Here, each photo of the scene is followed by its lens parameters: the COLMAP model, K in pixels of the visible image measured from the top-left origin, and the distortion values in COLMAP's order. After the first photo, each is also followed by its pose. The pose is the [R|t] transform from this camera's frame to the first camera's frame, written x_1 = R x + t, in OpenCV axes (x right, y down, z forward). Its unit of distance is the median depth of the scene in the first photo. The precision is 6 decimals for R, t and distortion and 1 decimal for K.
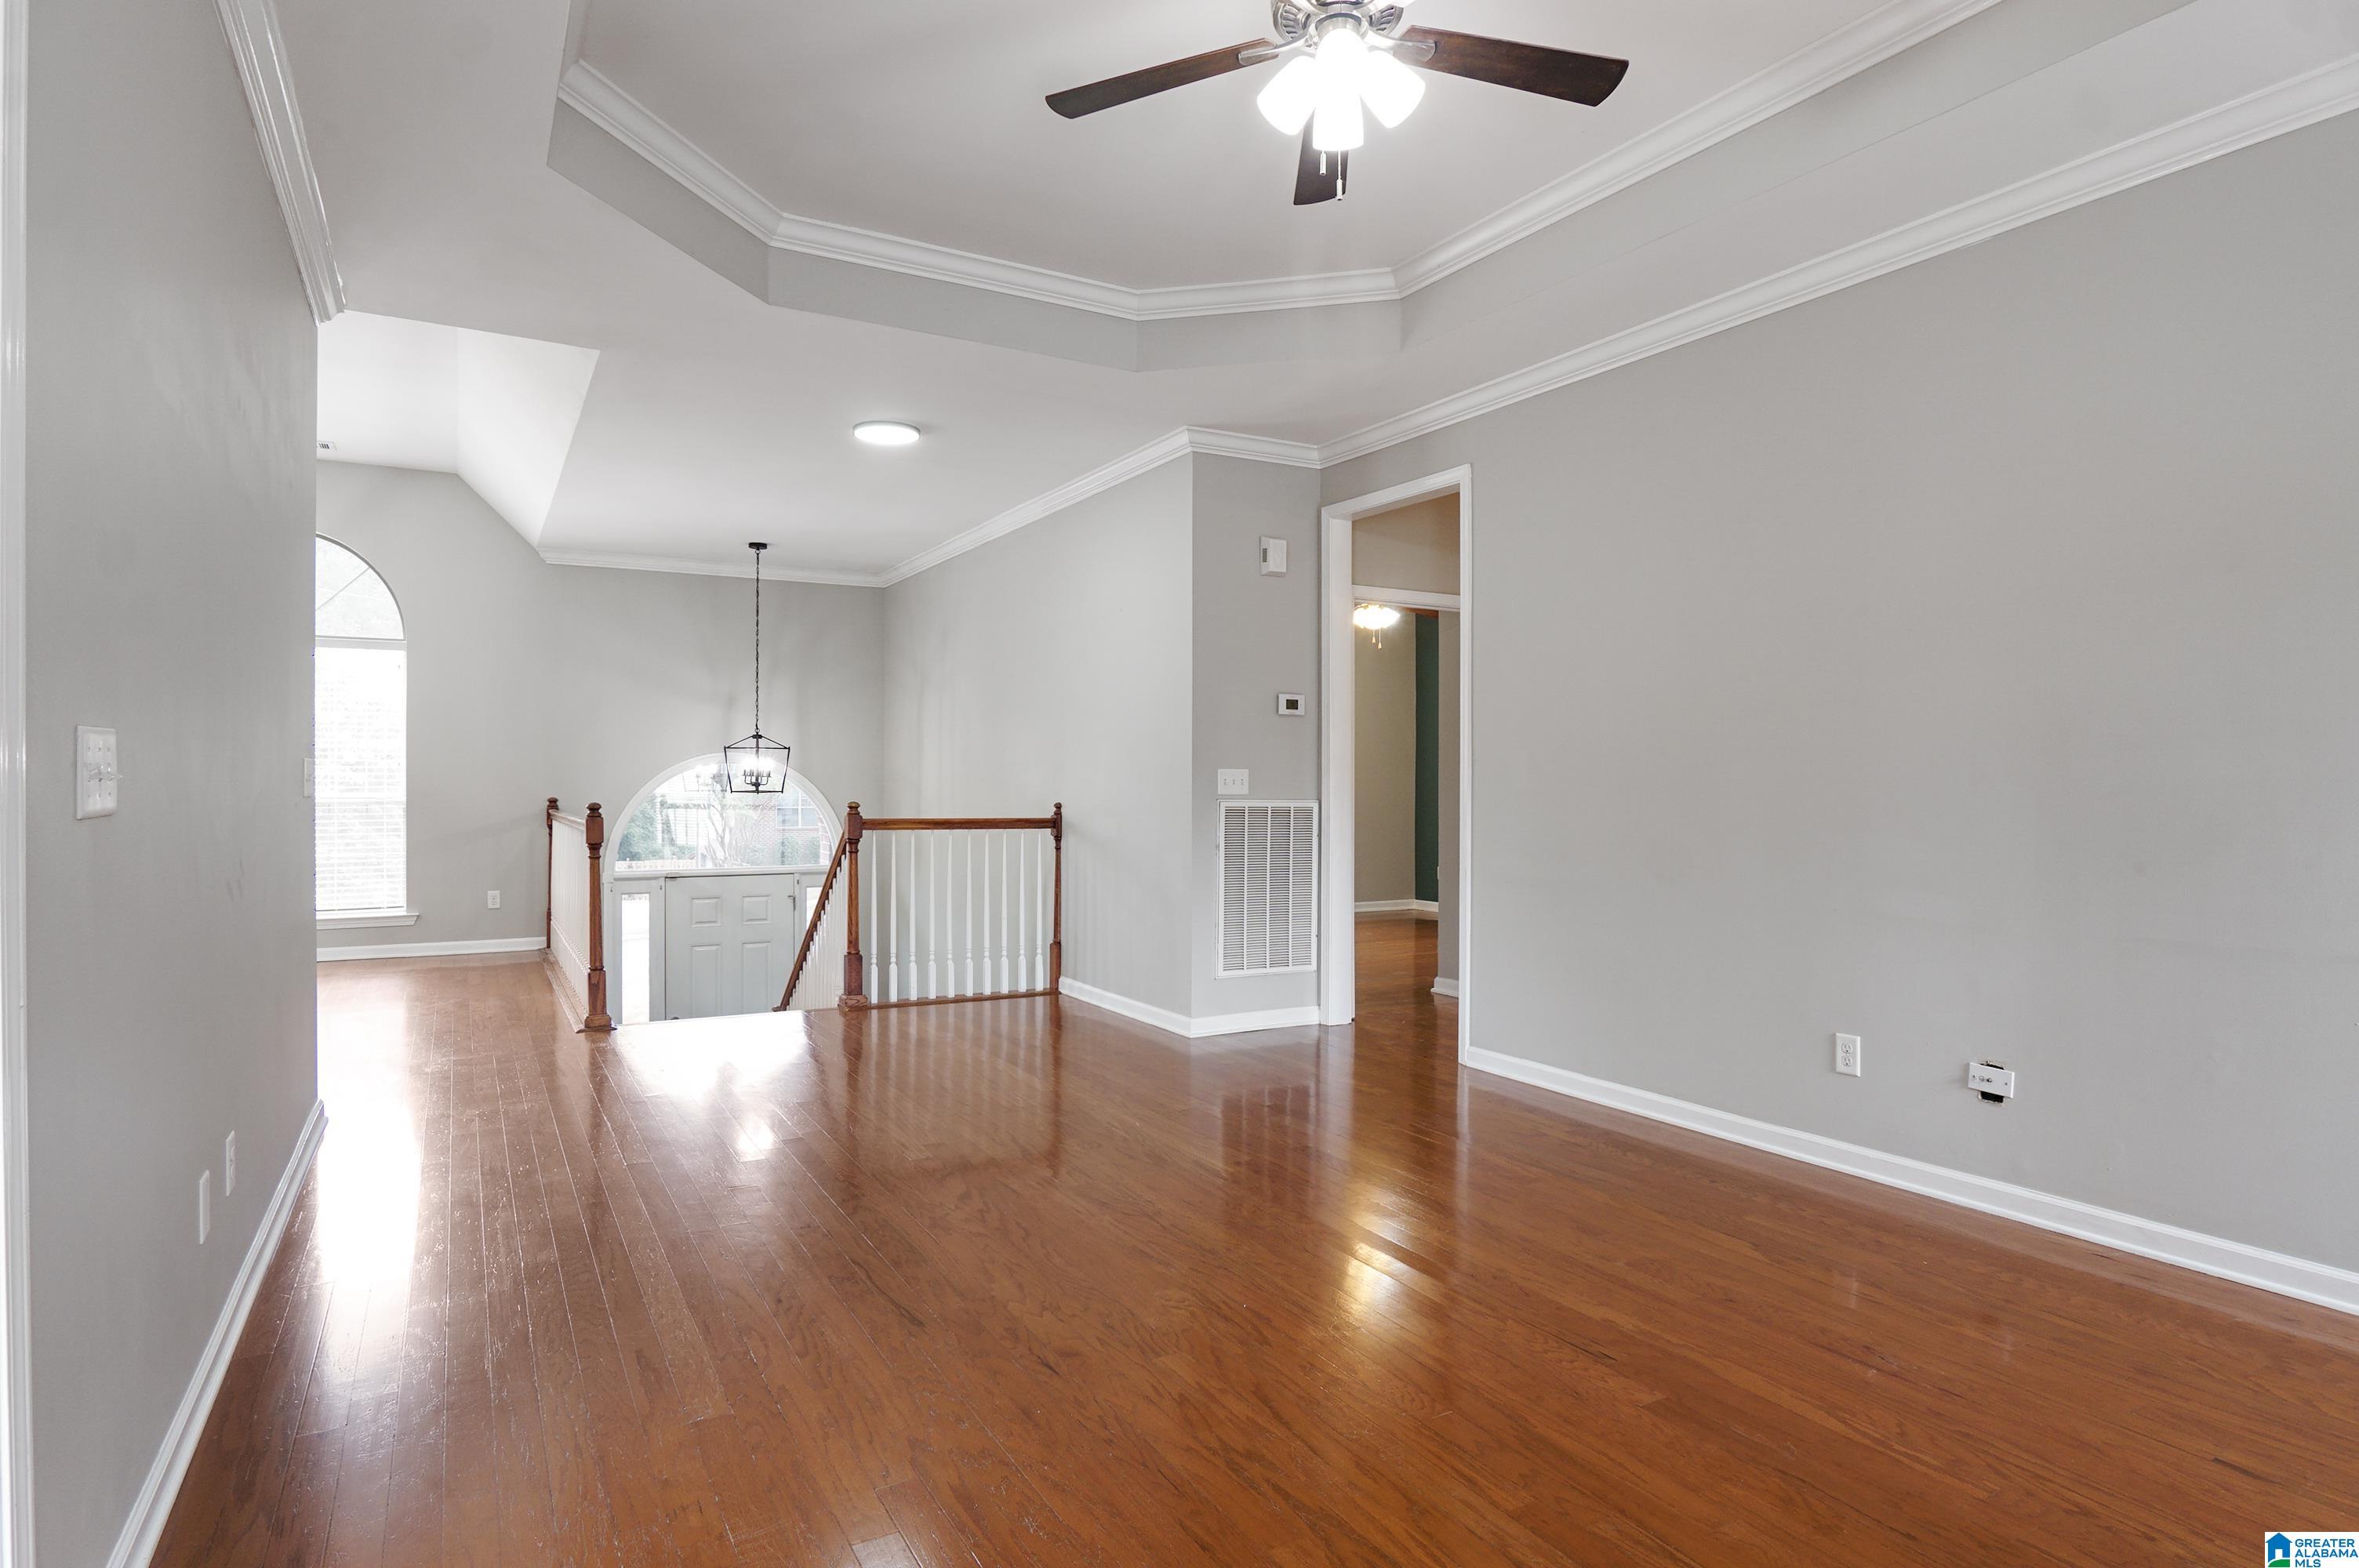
lens RADIAL K [[1266.4, 0, 1154.6], [0, 1266.4, 783.5], [0, 0, 1]] dist [-0.030653, 0.006407]
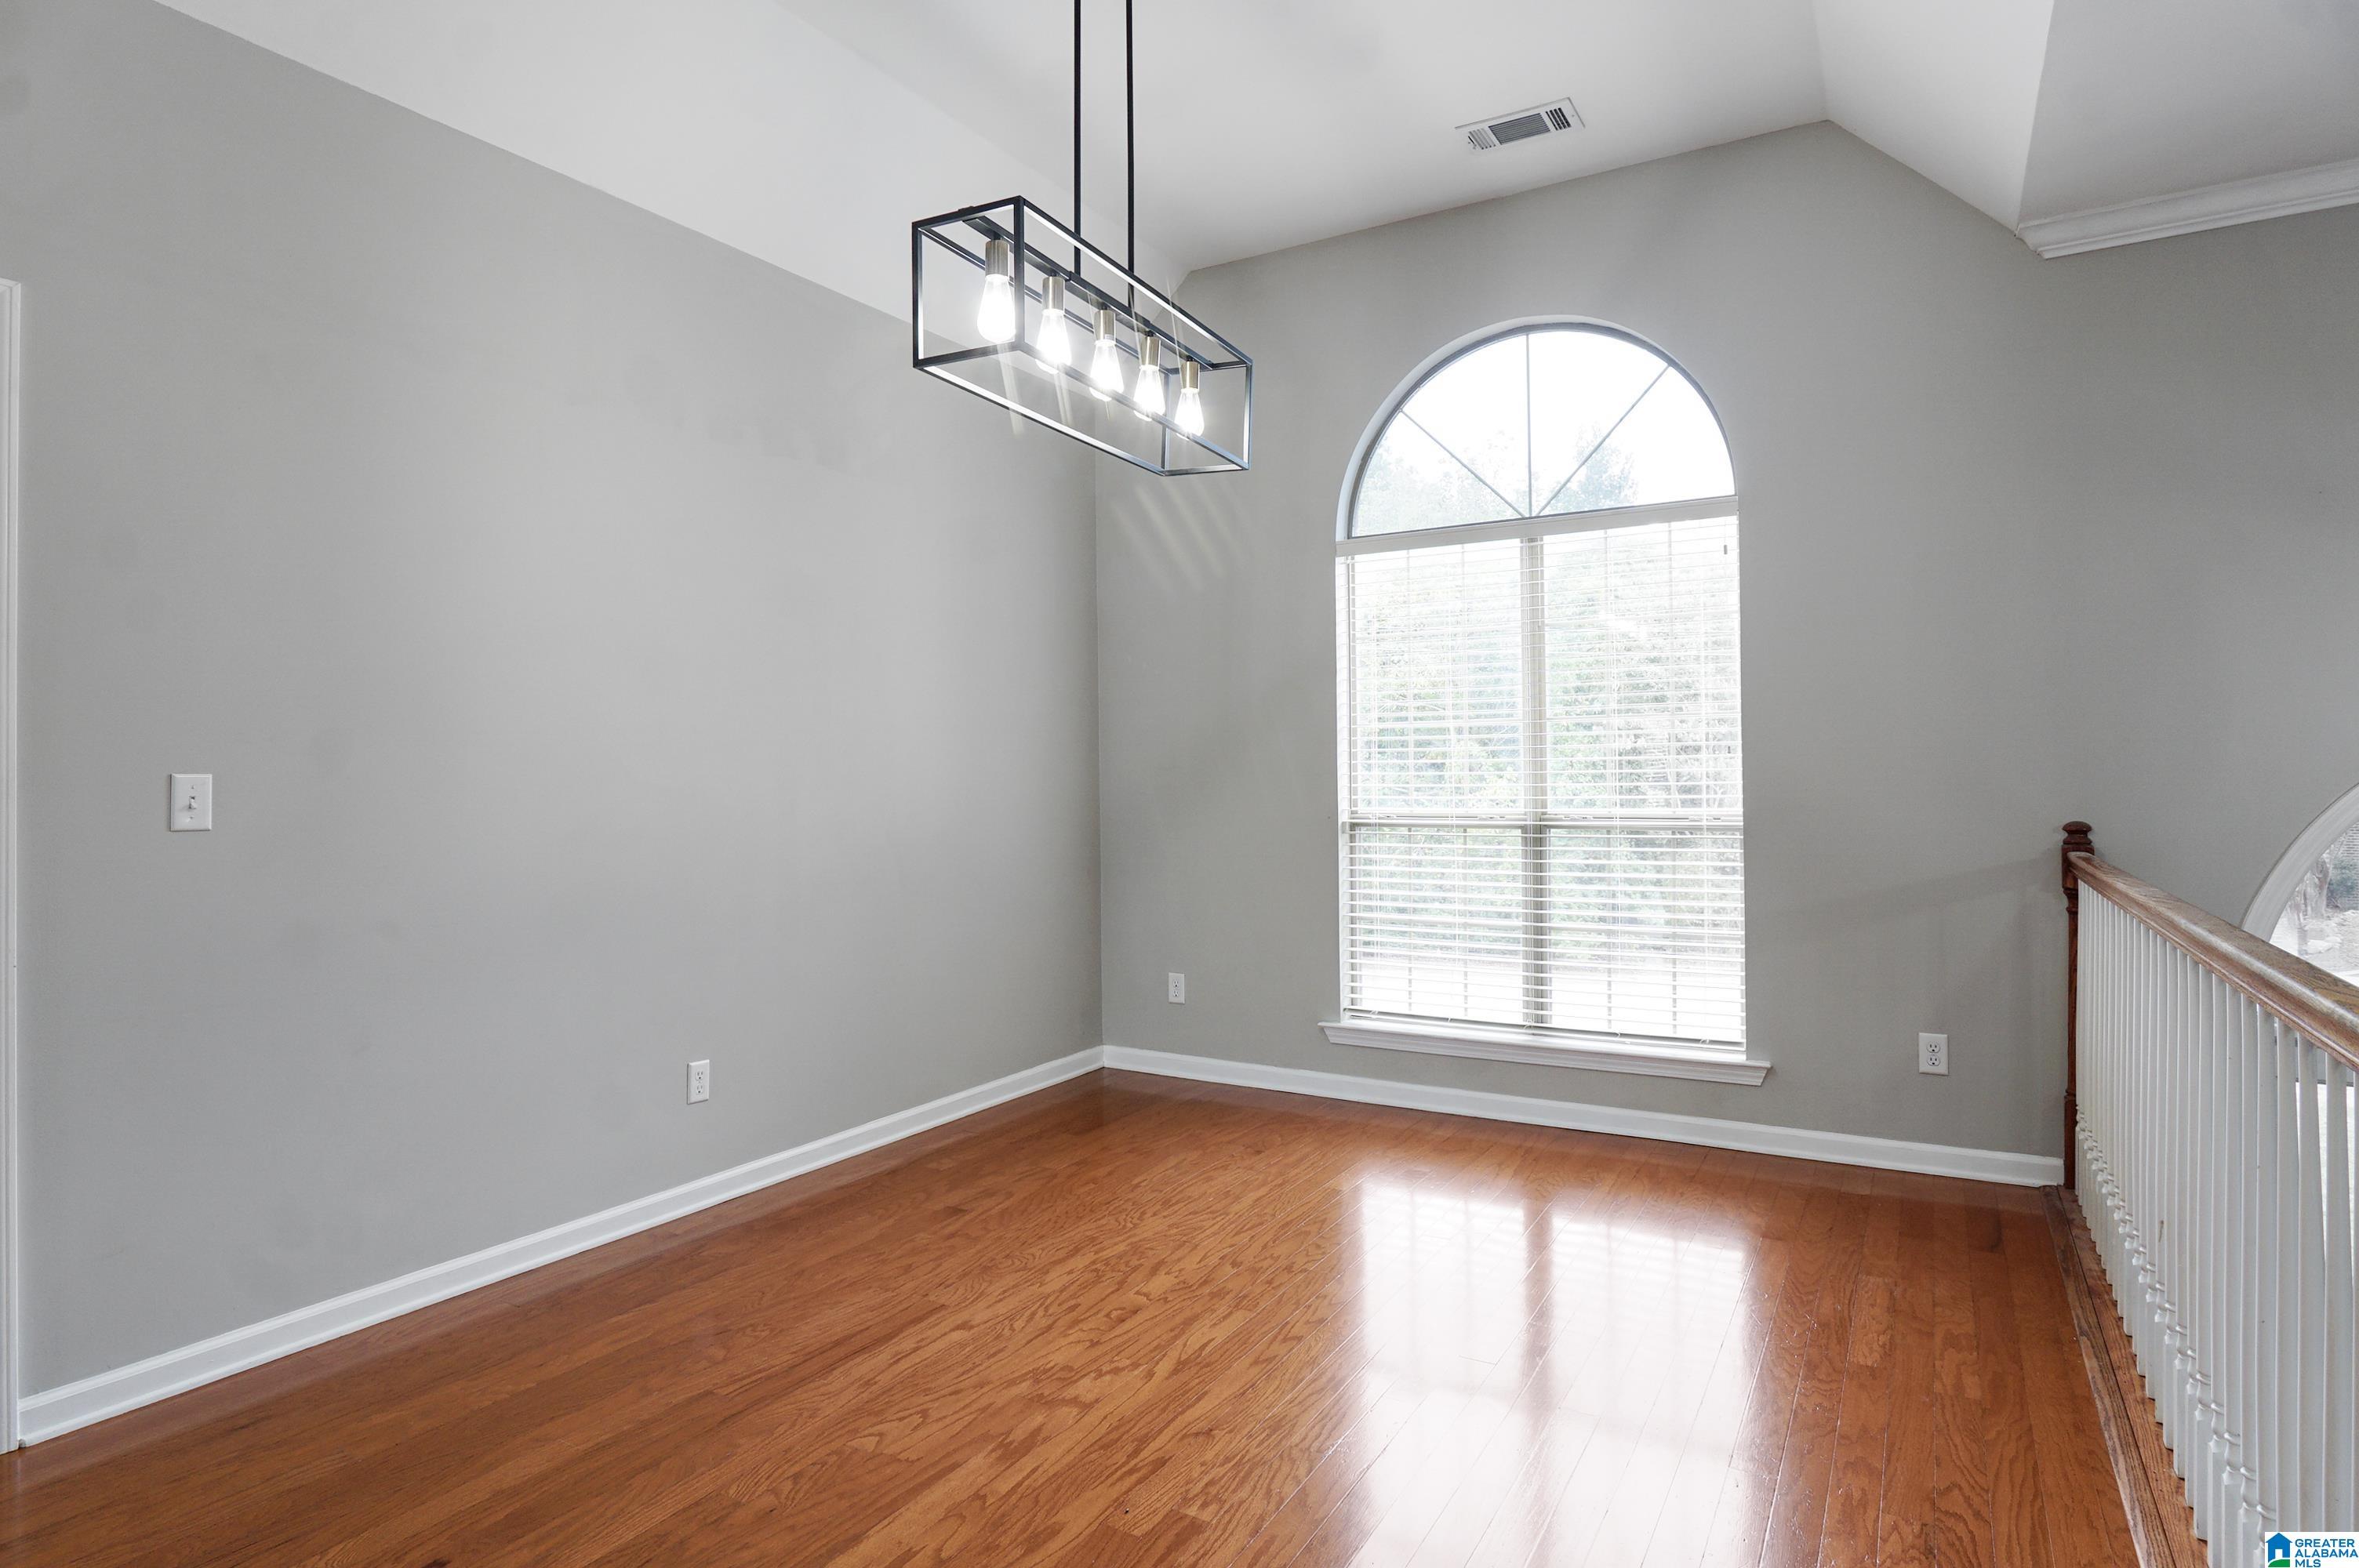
lens RADIAL K [[1266.4, 0, 1189.0], [0, 1266.4, 764.2], [0, 0, 1]] dist [-0.030653, 0.006407]
pose [[0.507722, -0.016802, -0.861357, -0.408443], [0.010321, 0.999857, -0.013420, -0.007982], [0.861459, -0.002076, 0.507823, 0.810038]]
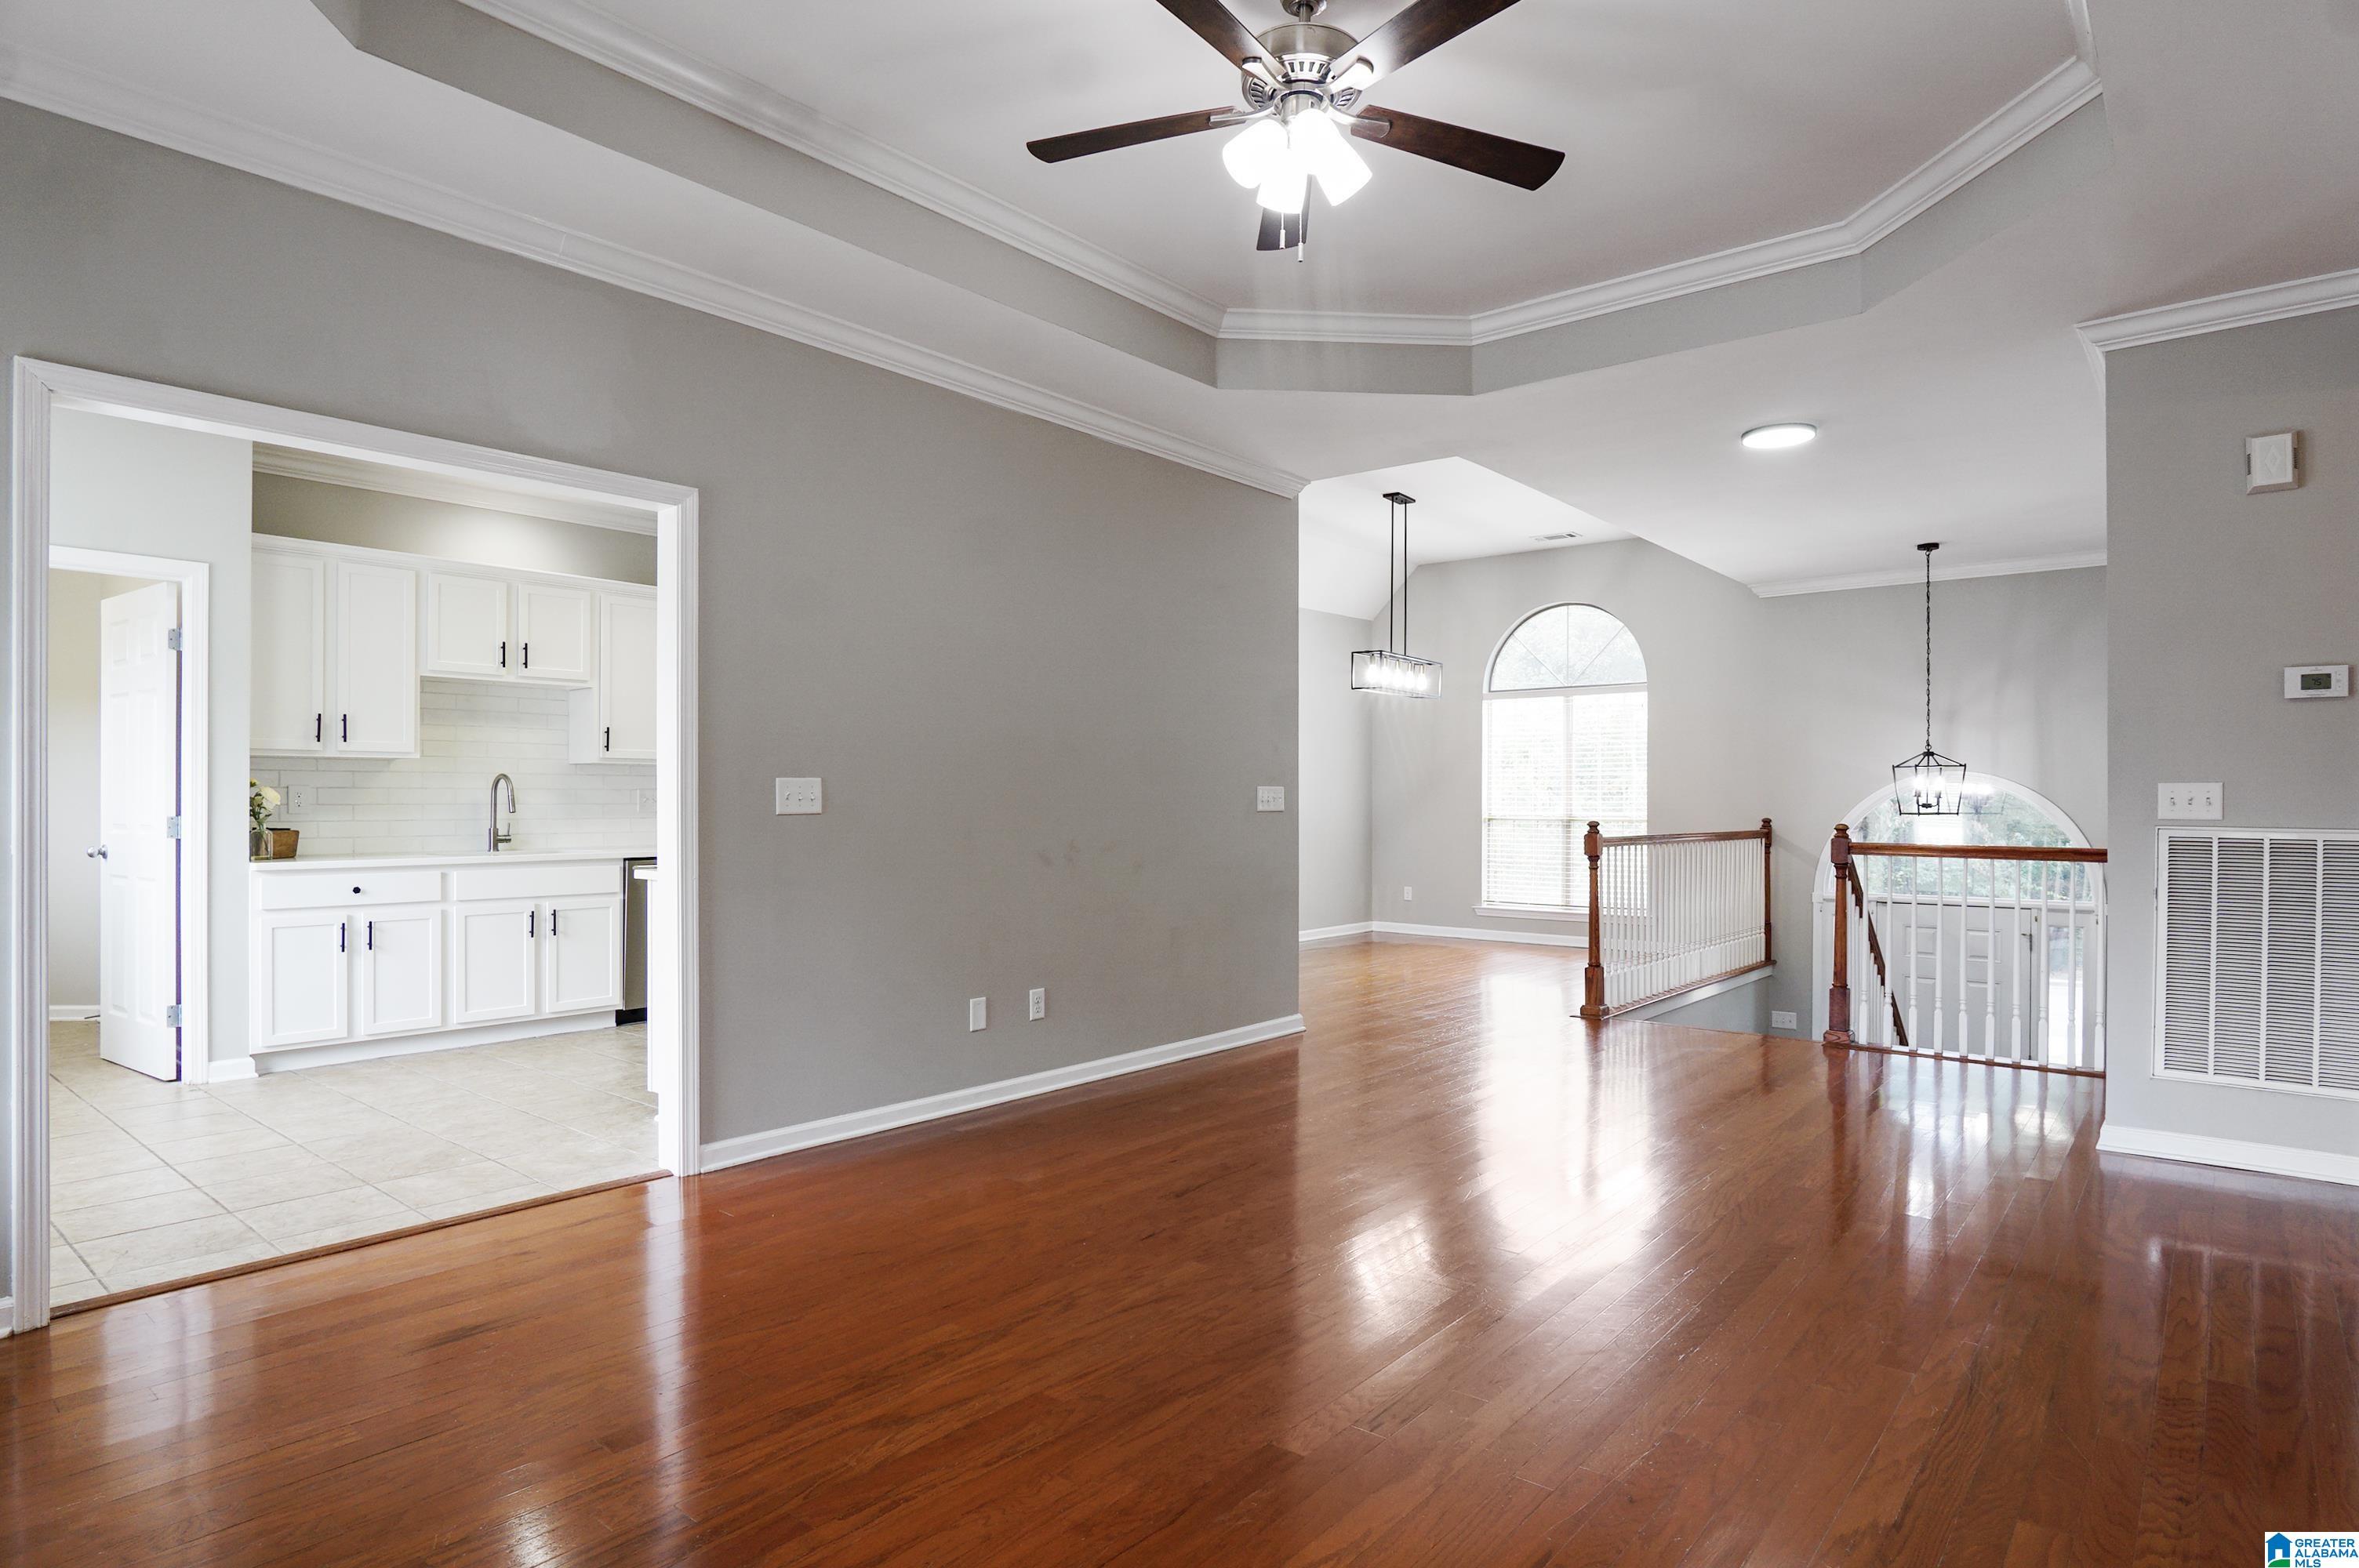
lens RADIAL K [[1266.4, 0, 1177.6], [0, 1266.4, 810.2], [0, 0, 1]] dist [-0.030653, 0.006407]
pose [[0.357609, 0.004331, -0.933861, 0.500786], [-0.002246, 0.999990, 0.003777, 0.002119], [0.933869, 0.000747, 0.357615, 0.232059]]
